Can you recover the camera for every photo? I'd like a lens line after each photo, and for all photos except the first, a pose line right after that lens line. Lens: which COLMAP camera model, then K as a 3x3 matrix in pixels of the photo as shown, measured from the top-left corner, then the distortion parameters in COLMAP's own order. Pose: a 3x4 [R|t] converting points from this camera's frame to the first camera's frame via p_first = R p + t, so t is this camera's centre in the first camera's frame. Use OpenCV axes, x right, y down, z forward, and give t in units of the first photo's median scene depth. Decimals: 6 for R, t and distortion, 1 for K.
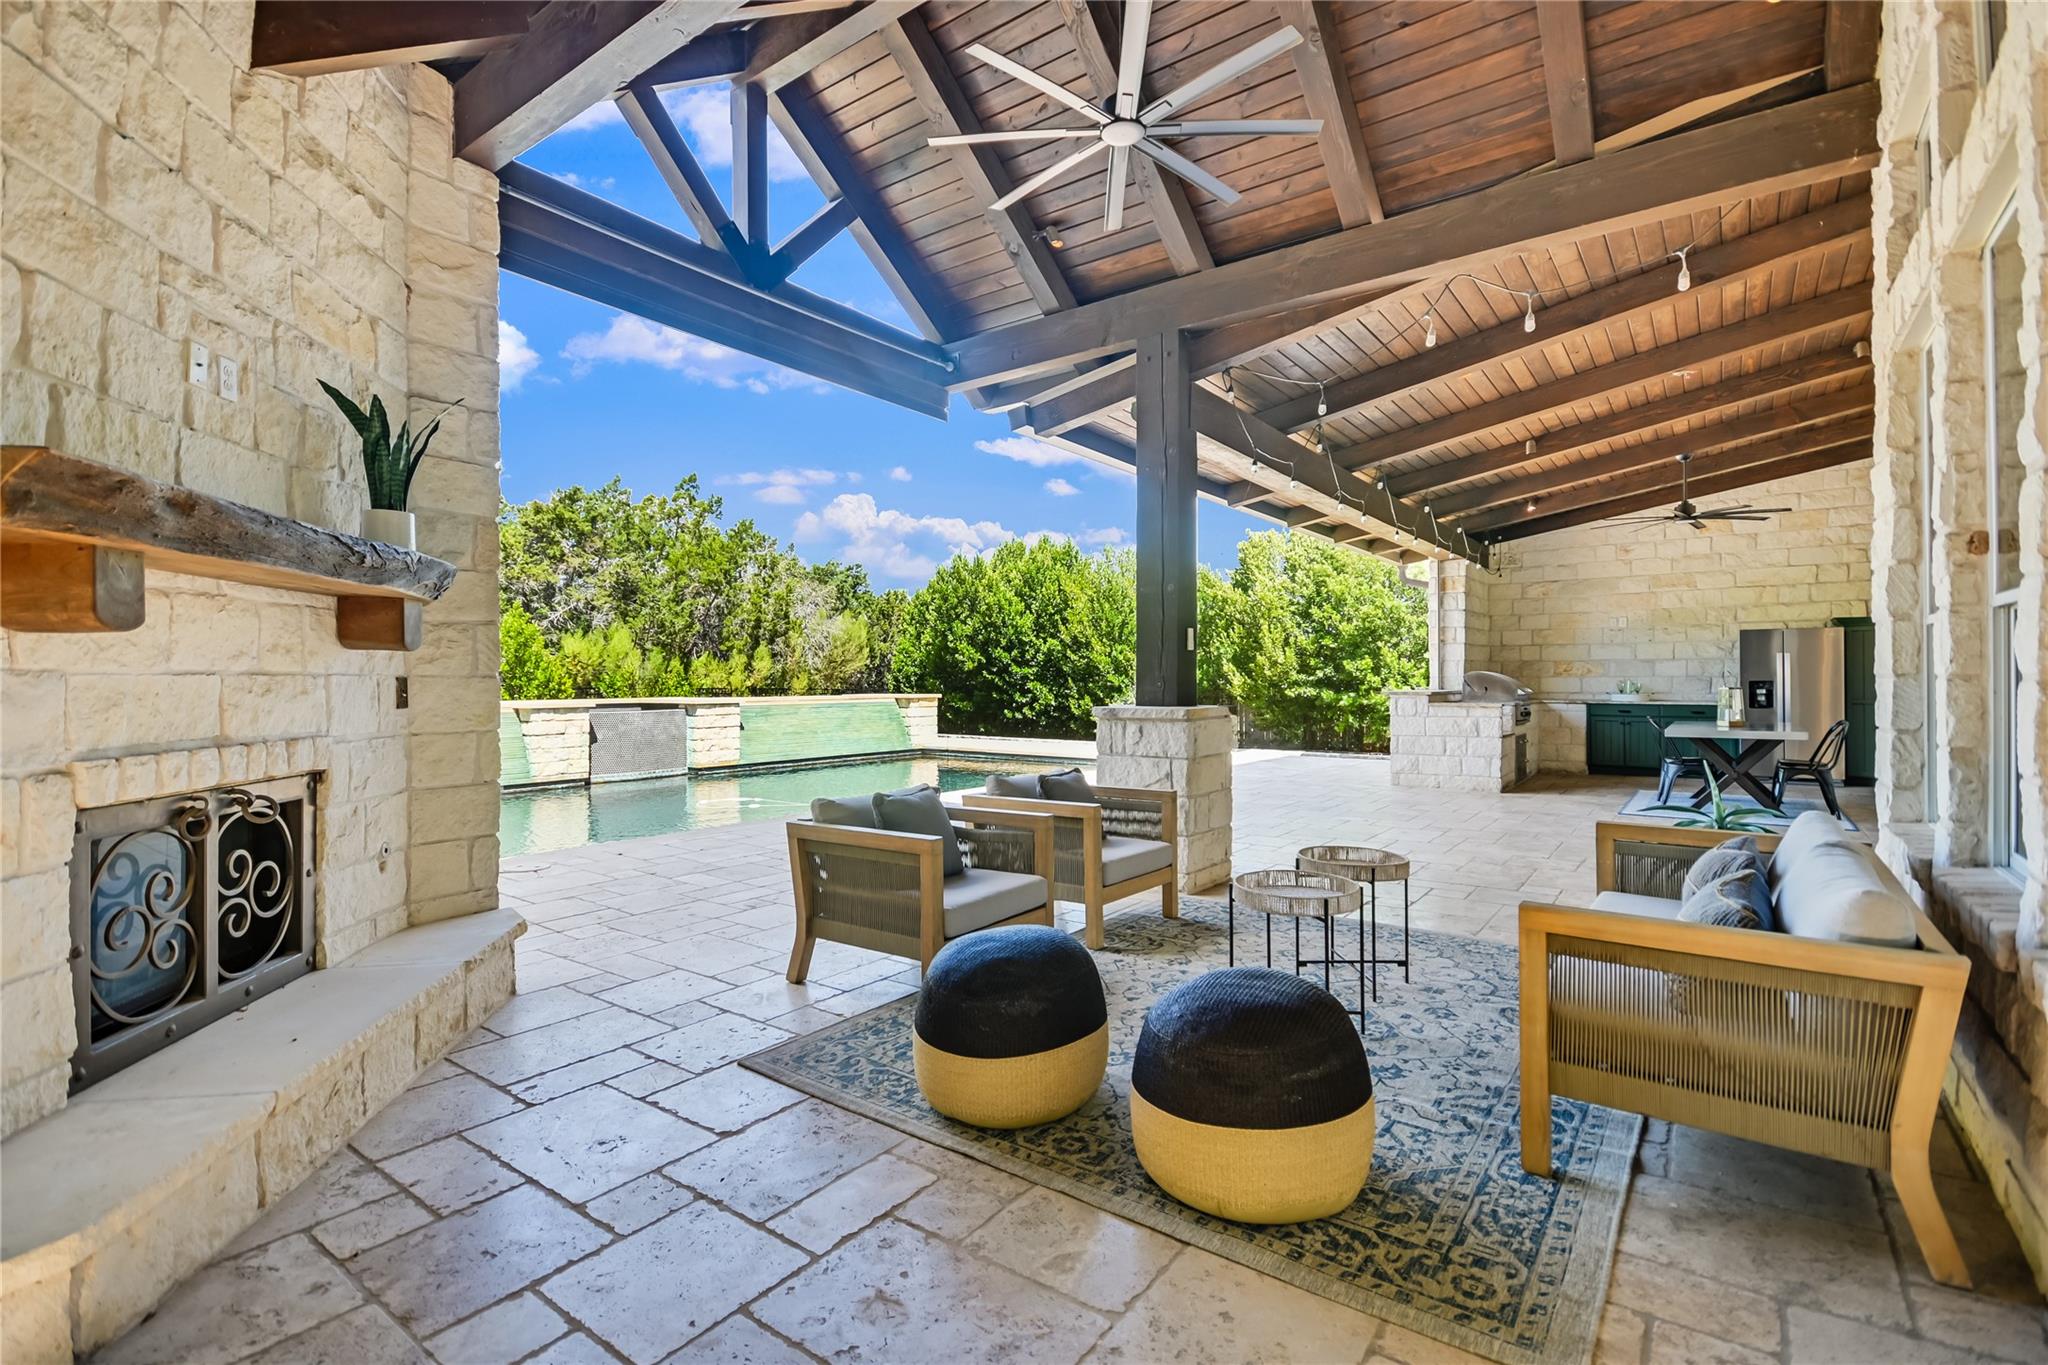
lens RADIAL K [[962.4, 0, 1018.0], [0, 962.4, 678.1], [0, 0, 1]] dist [0.017986, -0.000407]
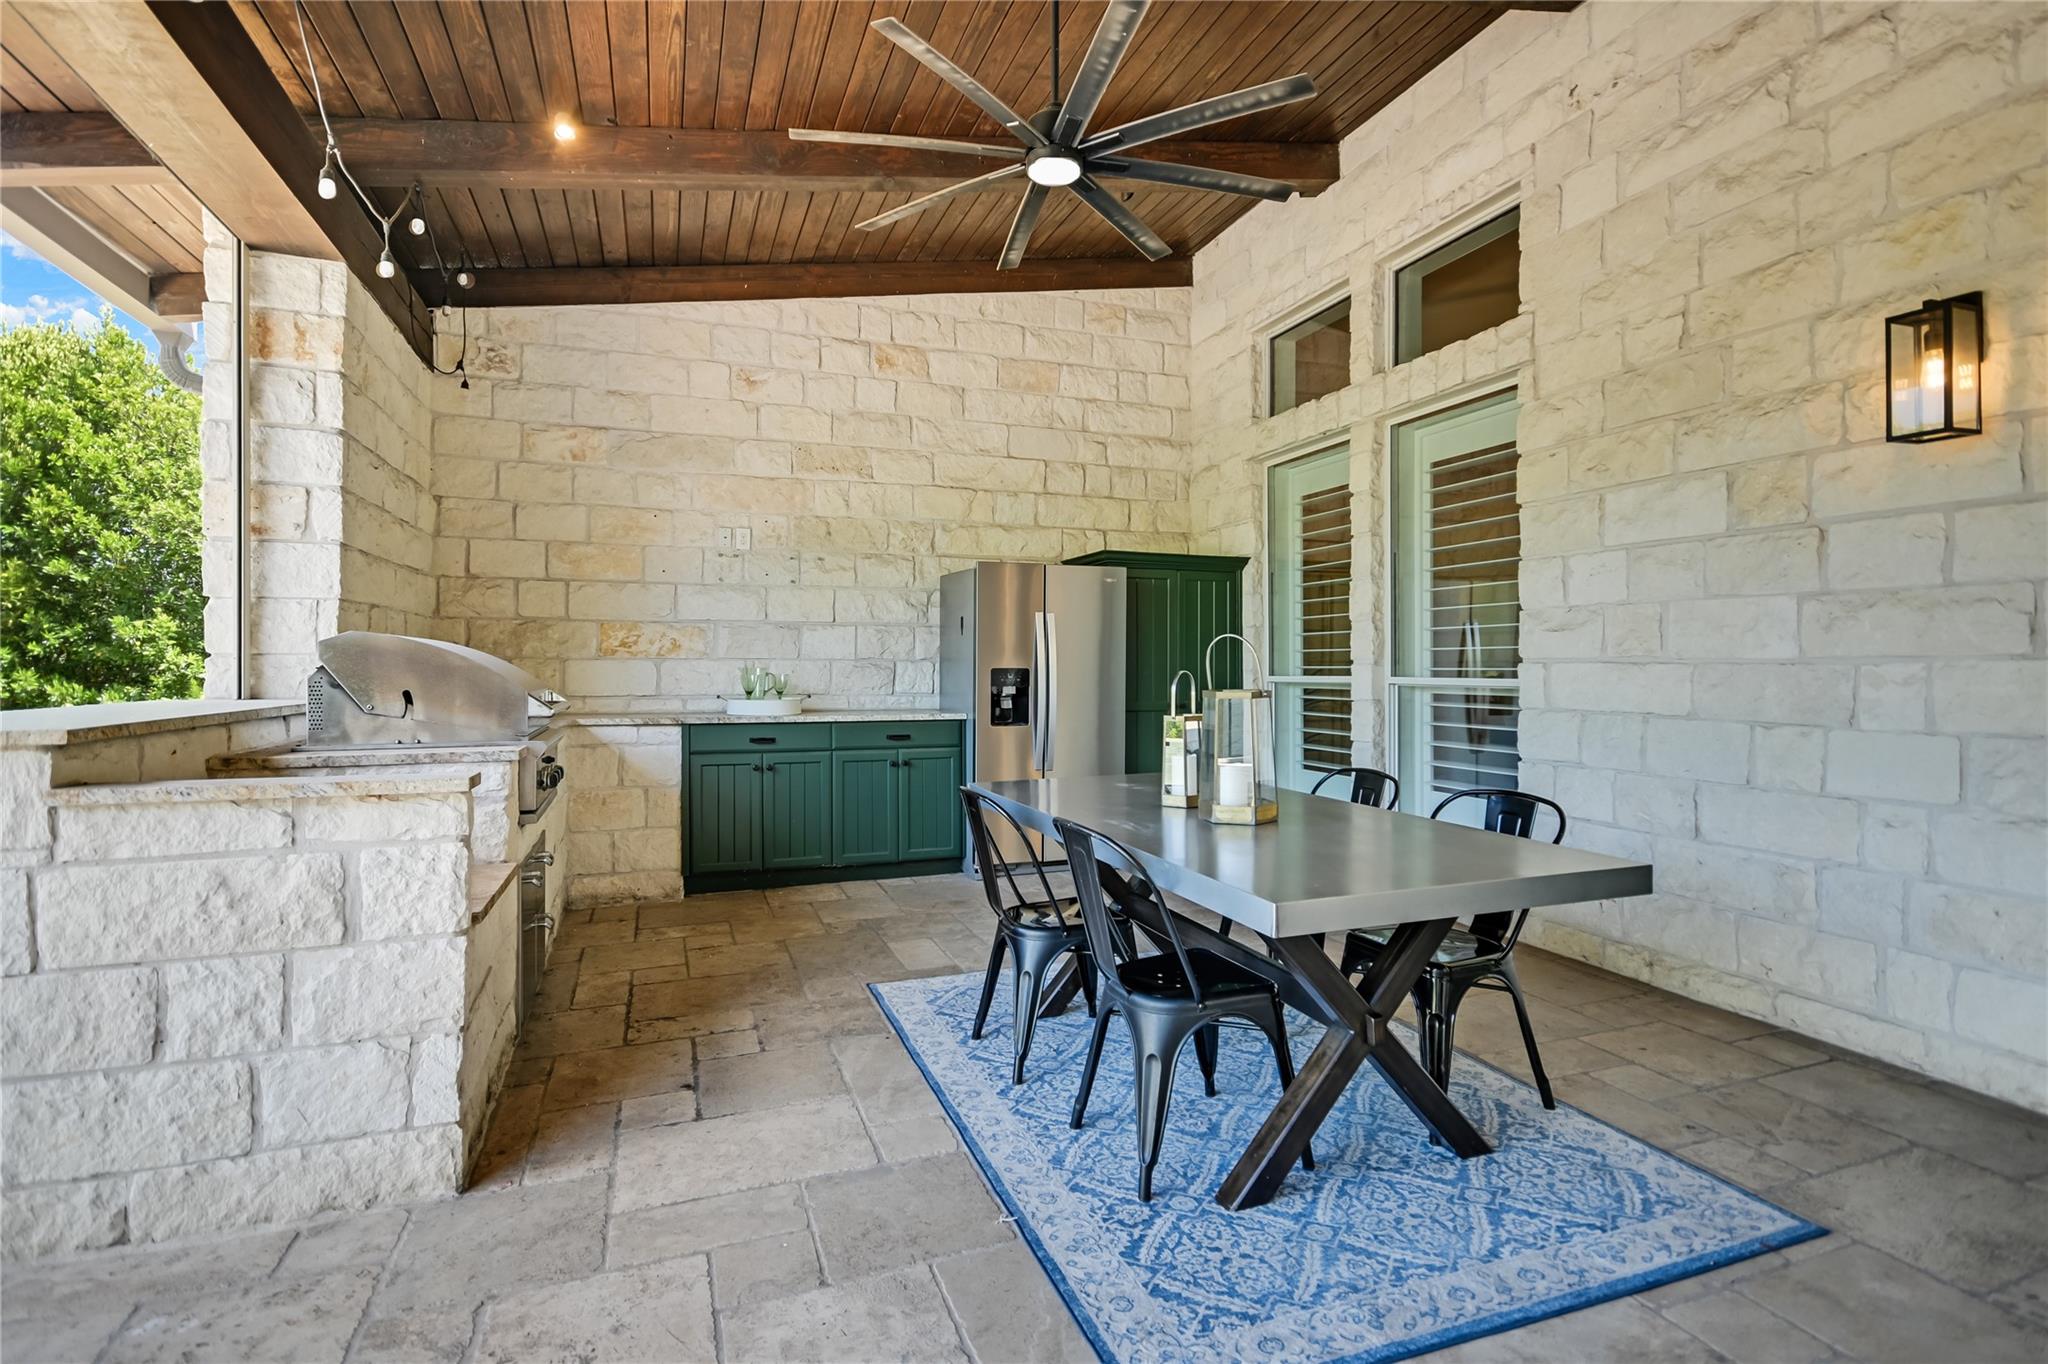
lens RADIAL K [[979.1, 0, 1022.0], [0, 979.1, 667.9], [0, 0, 1]] dist [0.012183, 0.000930]
pose [[0.559616, 0.000584, 0.828752, 0.324274], [-0.006579, 0.999971, 0.003737, 0.000127], [-0.828726, -0.007543, 0.559604, 0.648132]]
